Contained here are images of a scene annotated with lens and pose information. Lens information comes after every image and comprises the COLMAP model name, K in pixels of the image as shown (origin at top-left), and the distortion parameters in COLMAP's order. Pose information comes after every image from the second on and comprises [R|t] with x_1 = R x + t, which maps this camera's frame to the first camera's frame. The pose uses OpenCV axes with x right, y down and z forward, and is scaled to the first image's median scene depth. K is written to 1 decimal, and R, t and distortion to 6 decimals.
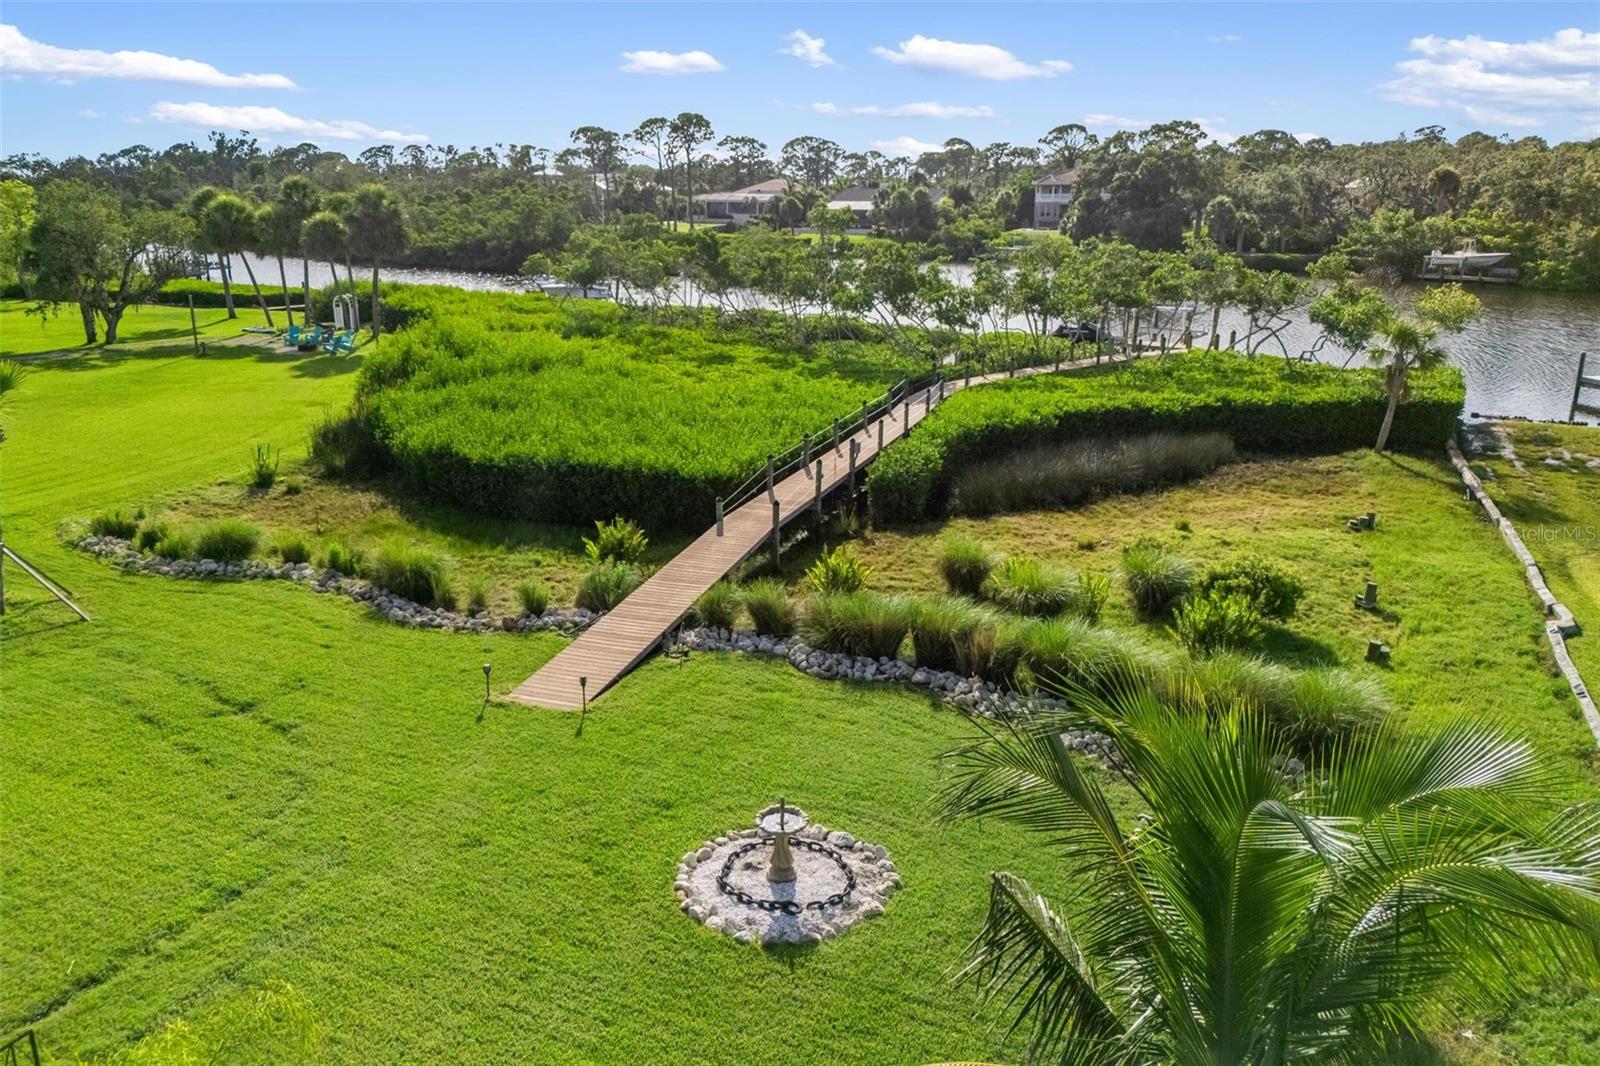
lens RADIAL K [[1154.5, 0, 800.0], [0, 1154.5, 533.0], [0, 0, 1]] dist [0.049445, -0.047507]
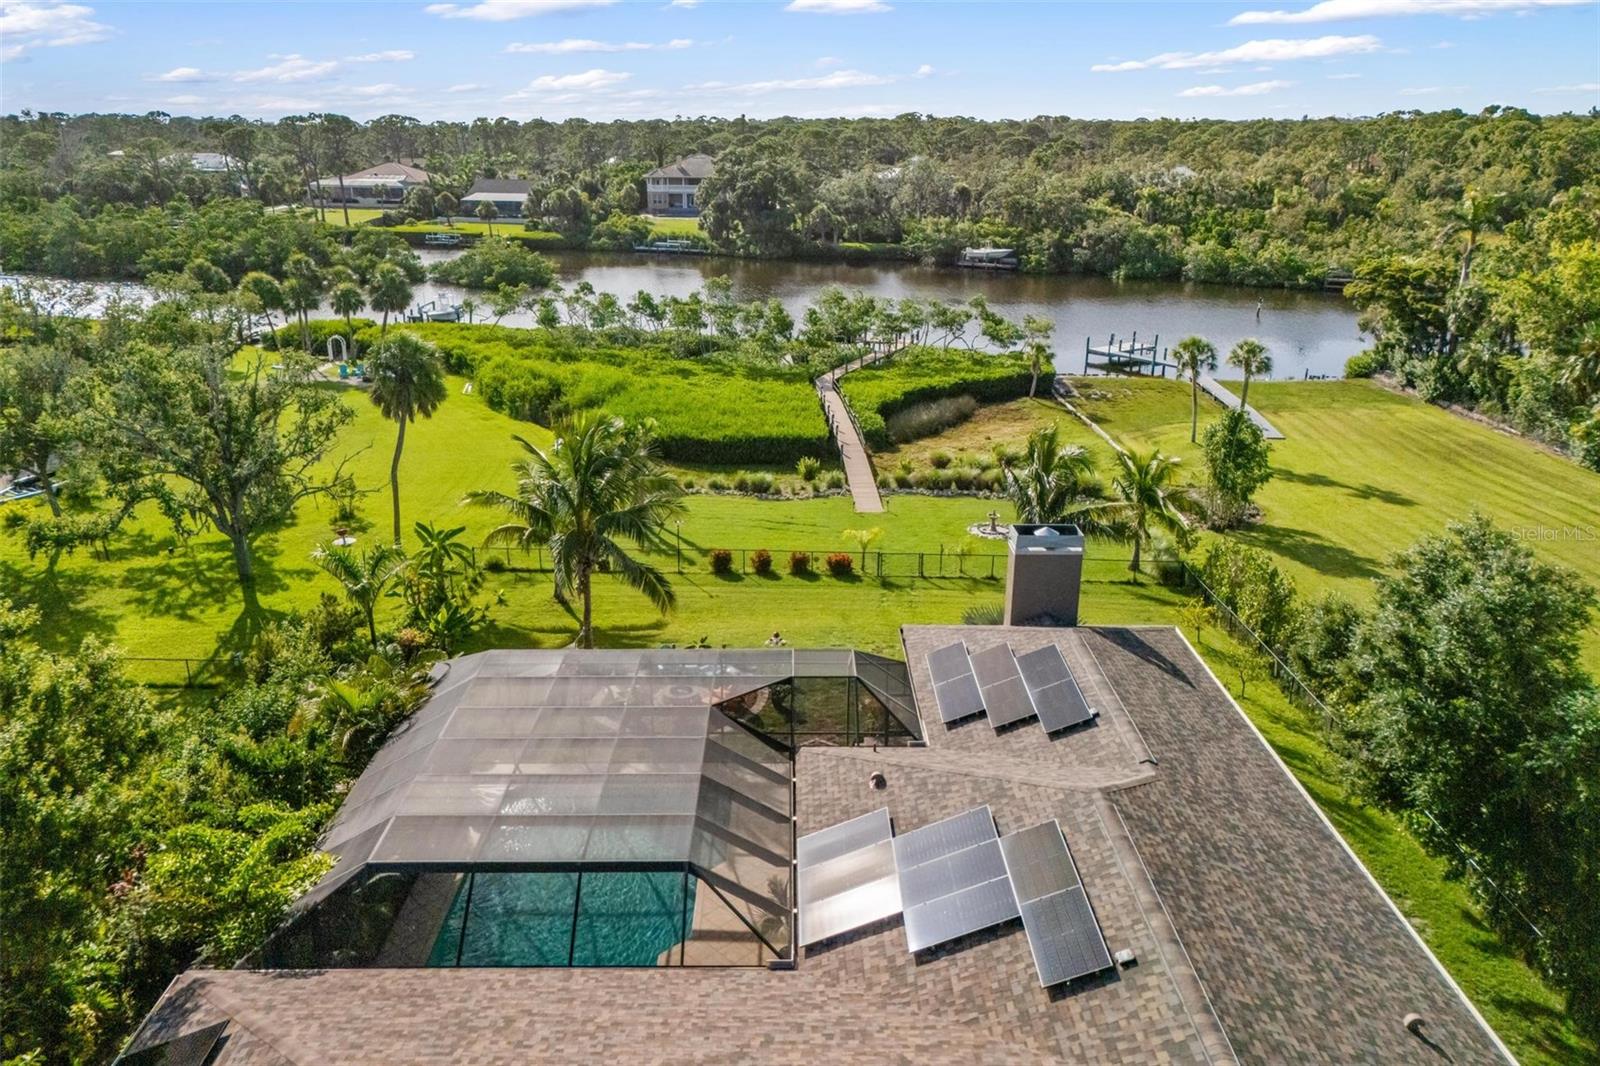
lens RADIAL K [[1154.5, 0, 800.0], [0, 1154.5, 533.0], [0, 0, 1]] dist [0.049445, -0.047507]
pose [[0.916799, -0.126478, 0.378792, -0.277999], [0.107945, 0.991699, 0.069864, -0.005591], [-0.384484, -0.023162, 0.922841, -0.315067]]
